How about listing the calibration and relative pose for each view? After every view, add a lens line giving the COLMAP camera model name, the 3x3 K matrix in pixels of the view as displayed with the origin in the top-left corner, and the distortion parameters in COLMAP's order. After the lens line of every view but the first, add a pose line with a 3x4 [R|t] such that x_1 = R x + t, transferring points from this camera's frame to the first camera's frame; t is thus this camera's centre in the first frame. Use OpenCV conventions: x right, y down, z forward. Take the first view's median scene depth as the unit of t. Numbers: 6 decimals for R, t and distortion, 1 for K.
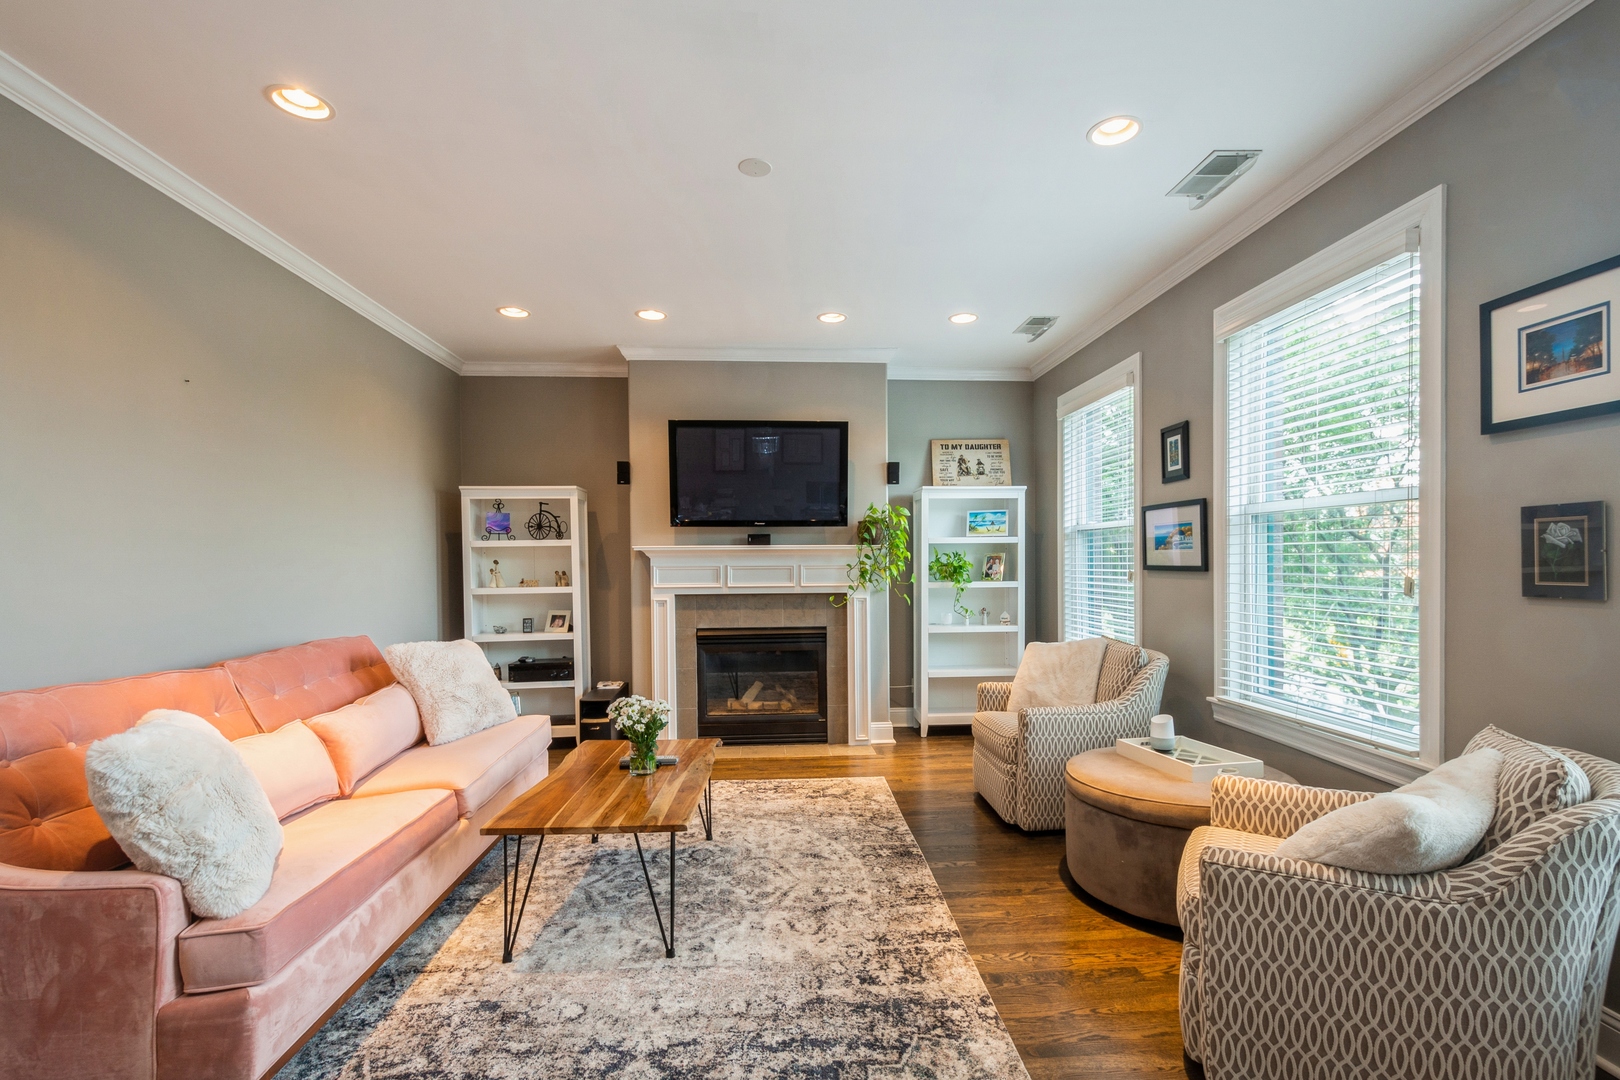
lens RADIAL K [[729.2, 0, 804.8], [0, 729.2, 564.2], [0, 0, 1]] dist [0.016385, 0.001446]
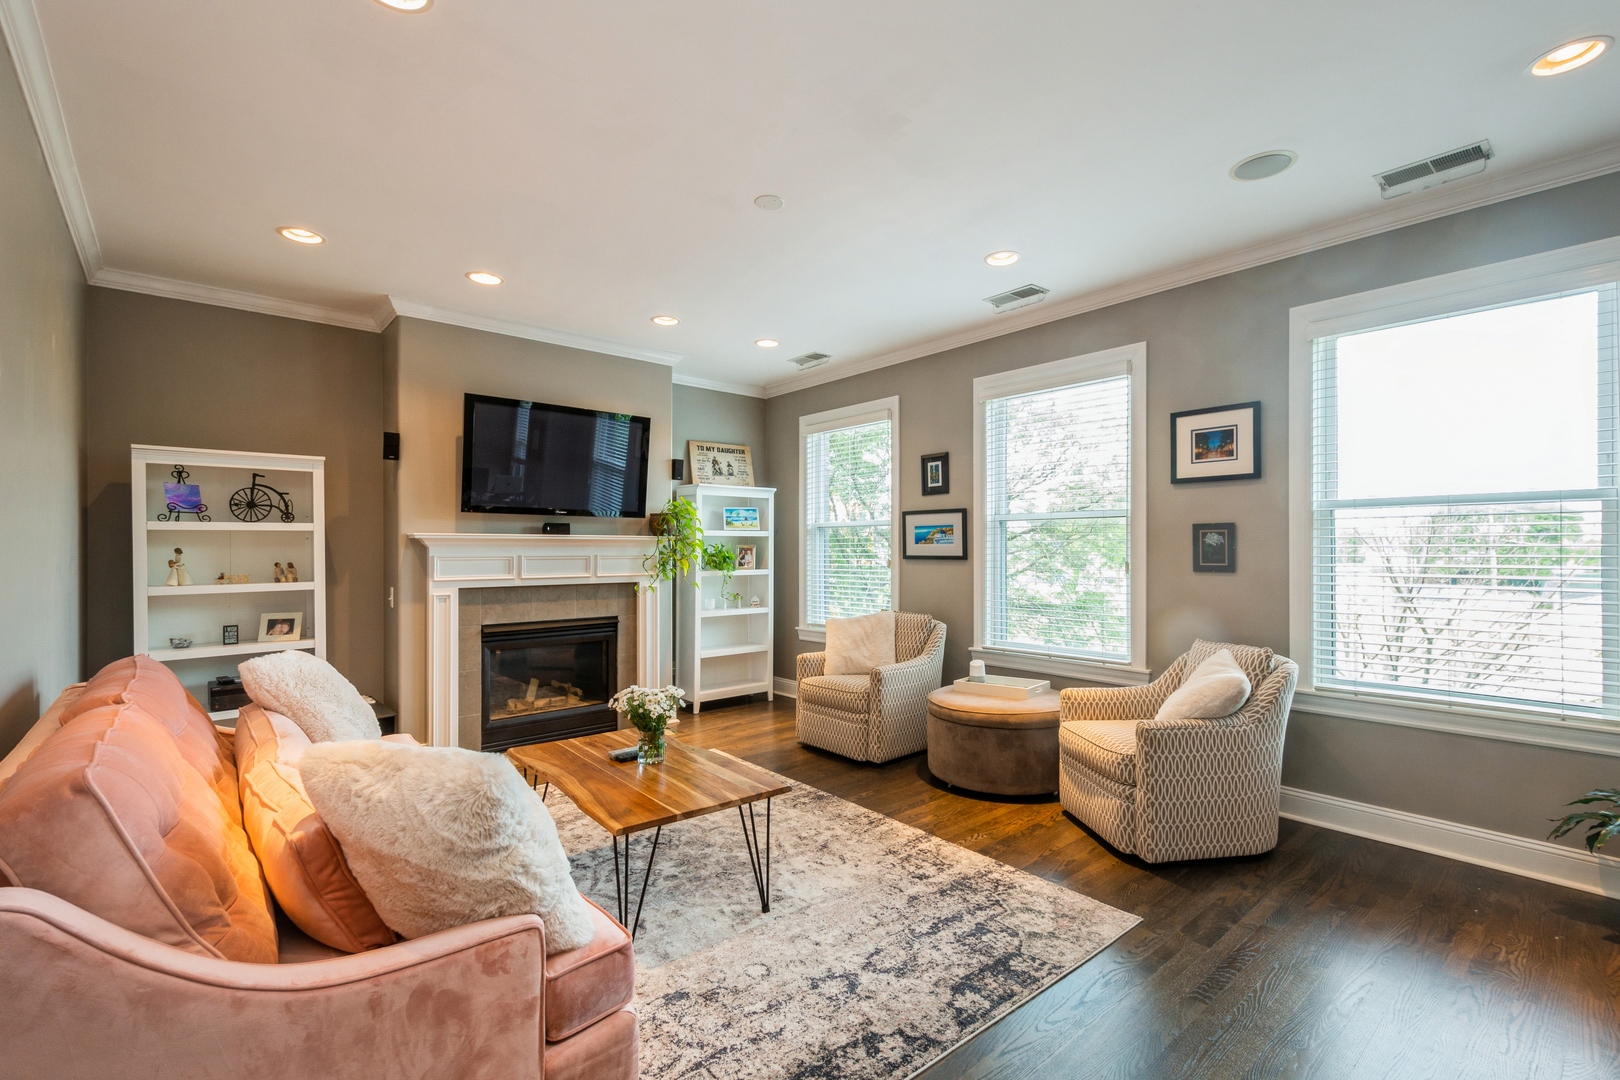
lens RADIAL K [[729.2, 0, 782.0], [0, 729.2, 545.4], [0, 0, 1]] dist [0.016385, 0.001446]
pose [[0.804329, 0.009139, 0.594114, -0.484437], [-0.000568, 0.999893, -0.014613, 0.002576], [-0.594184, 0.011416, 0.804248, 0.058393]]
